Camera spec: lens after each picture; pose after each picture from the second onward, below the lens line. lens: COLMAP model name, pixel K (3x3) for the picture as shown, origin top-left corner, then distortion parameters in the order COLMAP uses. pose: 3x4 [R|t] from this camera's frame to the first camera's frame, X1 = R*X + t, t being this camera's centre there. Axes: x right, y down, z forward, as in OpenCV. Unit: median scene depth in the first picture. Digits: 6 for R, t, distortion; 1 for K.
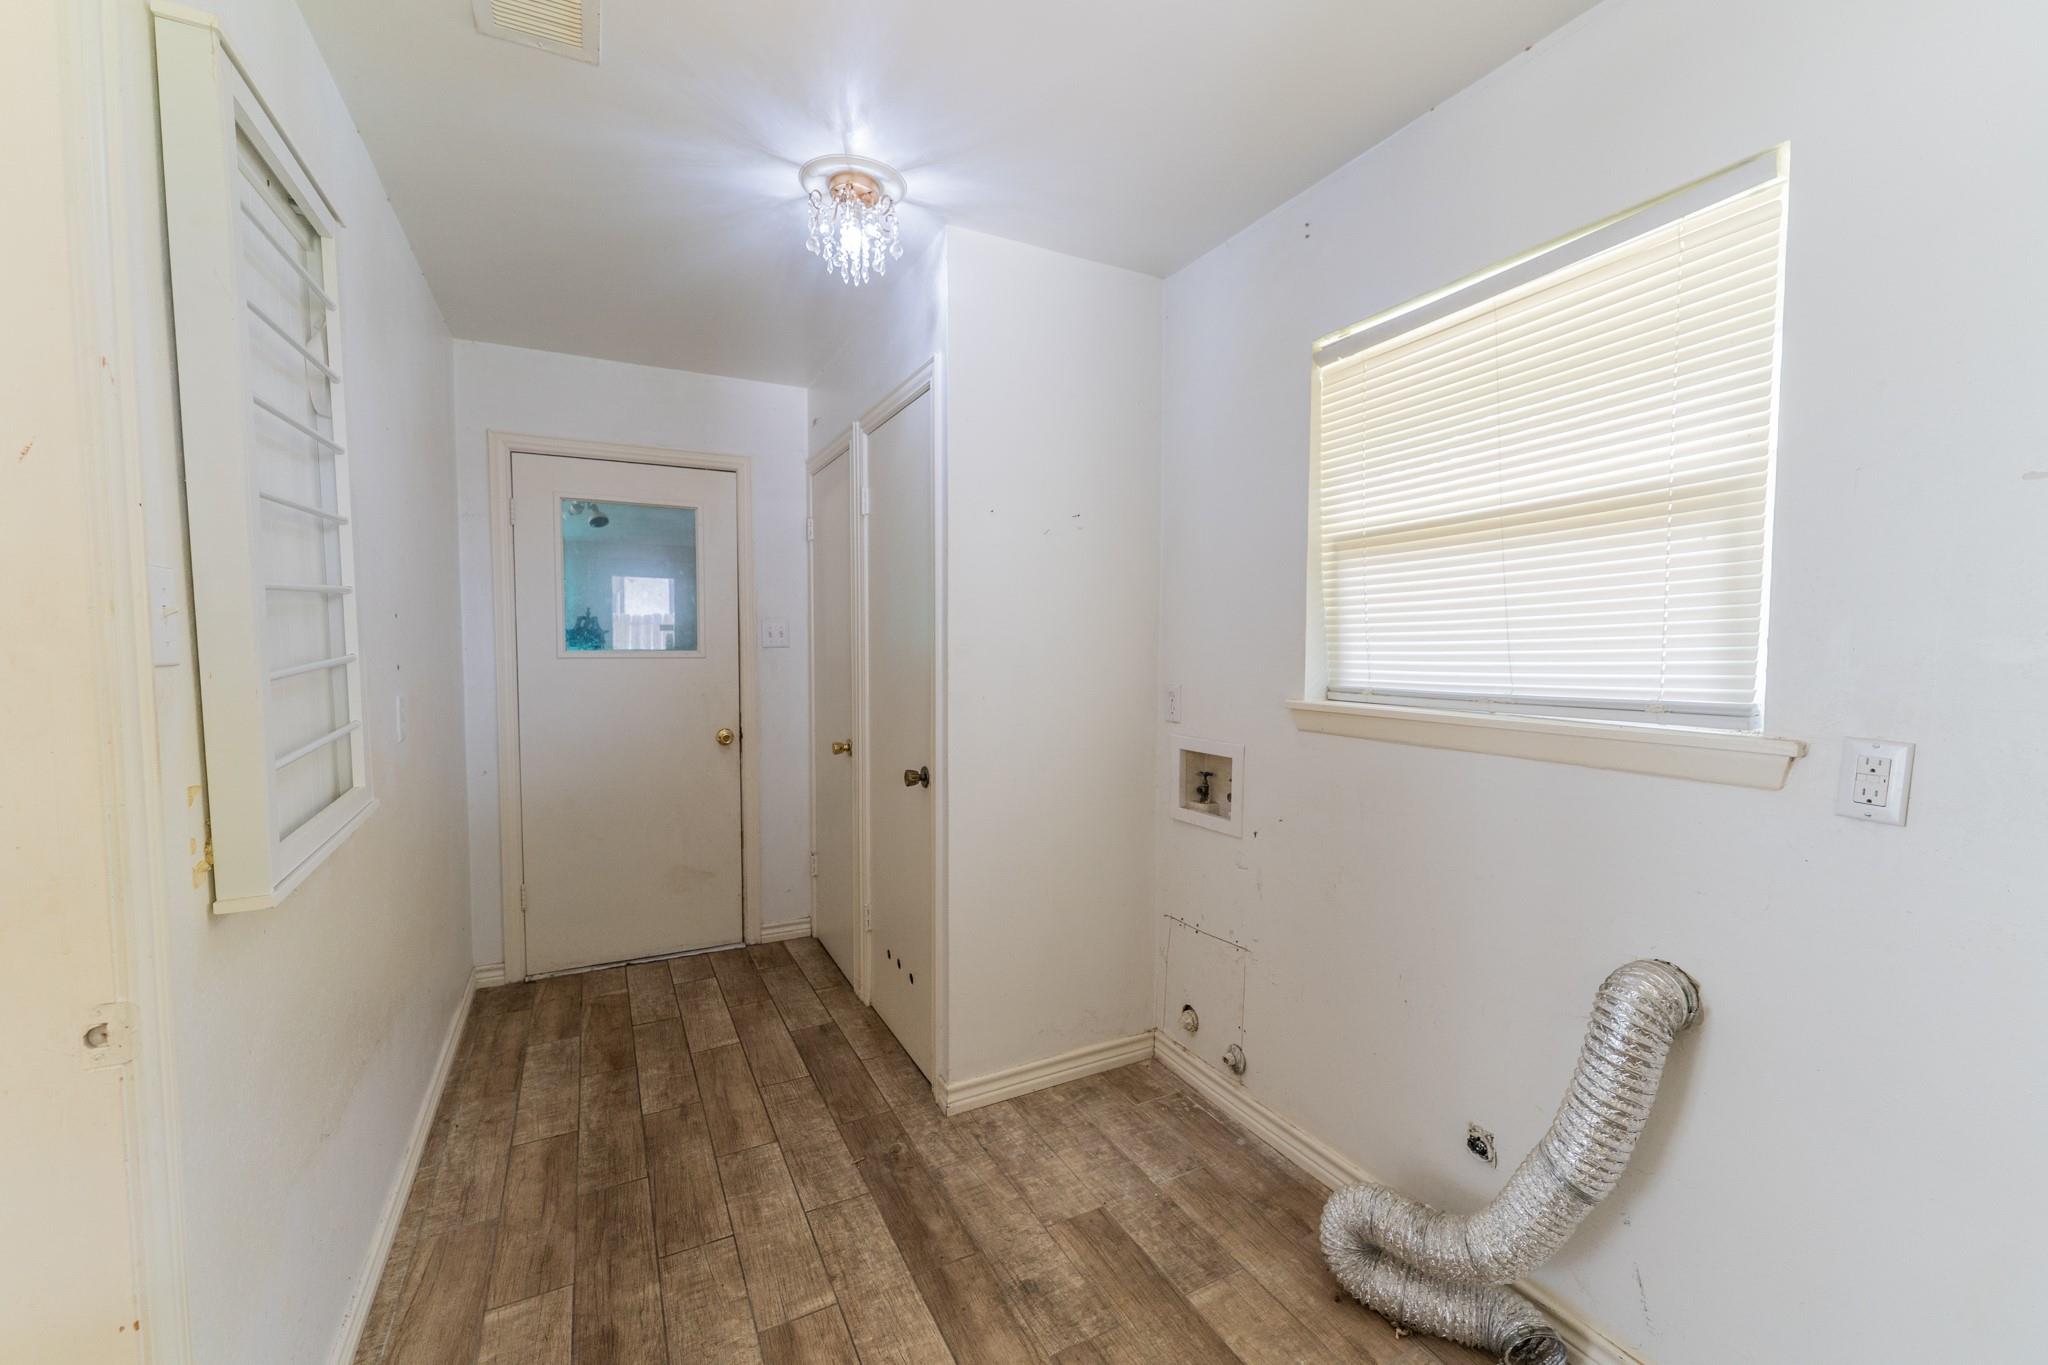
lens RADIAL K [[814.7, 0, 997.4], [0, 814.7, 688.3], [0, 0, 1]] dist [-0.000931, -0.000086]
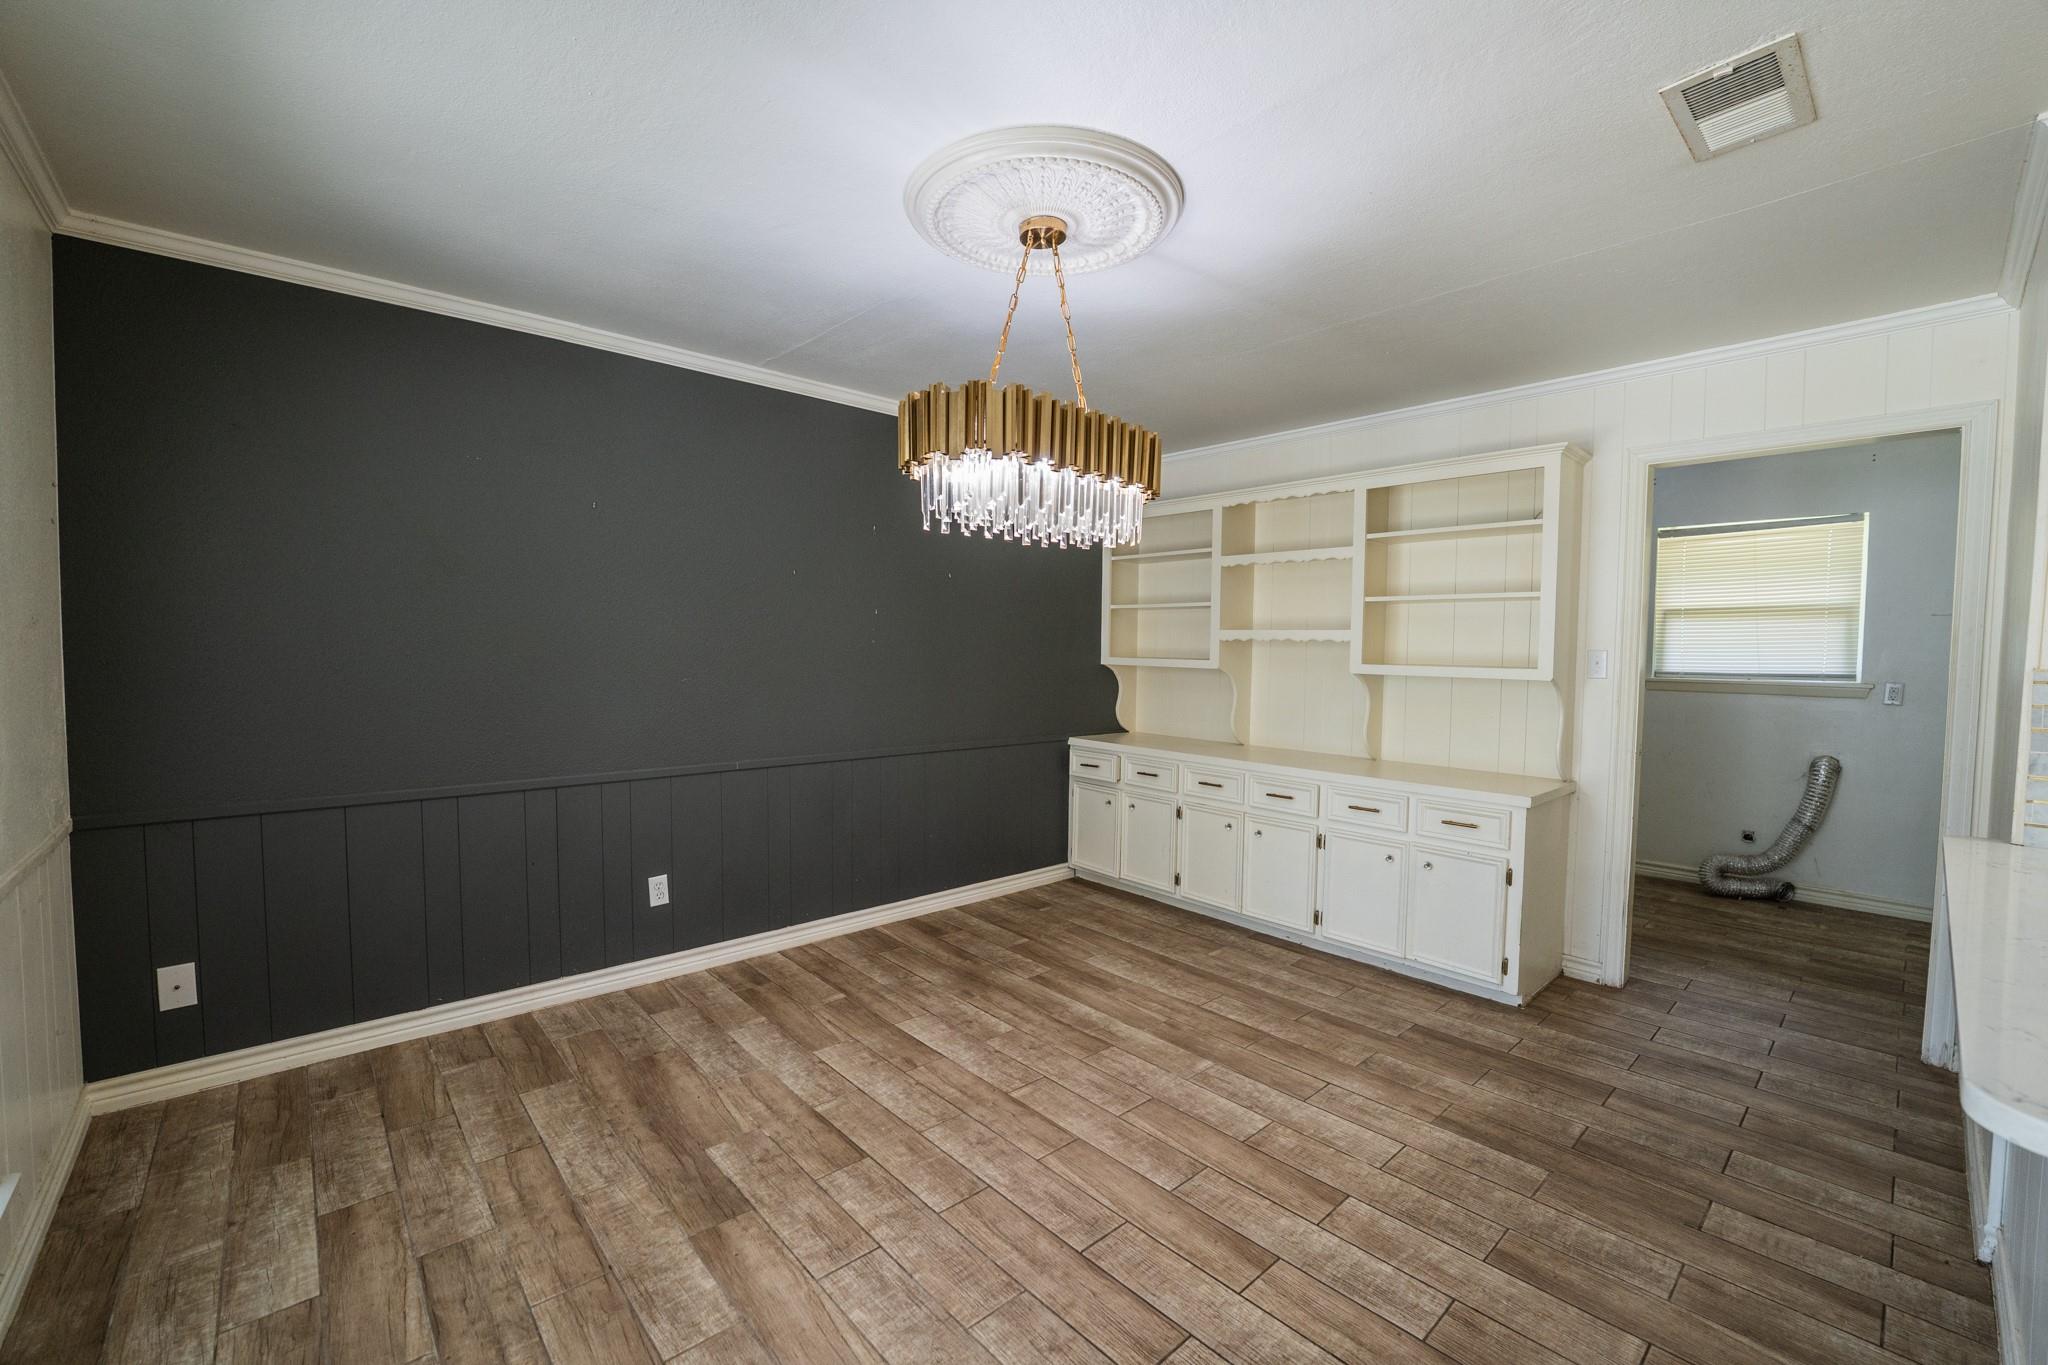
lens RADIAL K [[829.9, 0, 996.8], [0, 829.9, 682.6], [0, 0, 1]] dist [-0.037478, 0.005570]
pose [[0.968681, -0.003982, 0.248276, -2.152240], [0.005824, 0.999961, -0.006685, 0.037807], [-0.248240, 0.007922, 0.968666, -0.854551]]
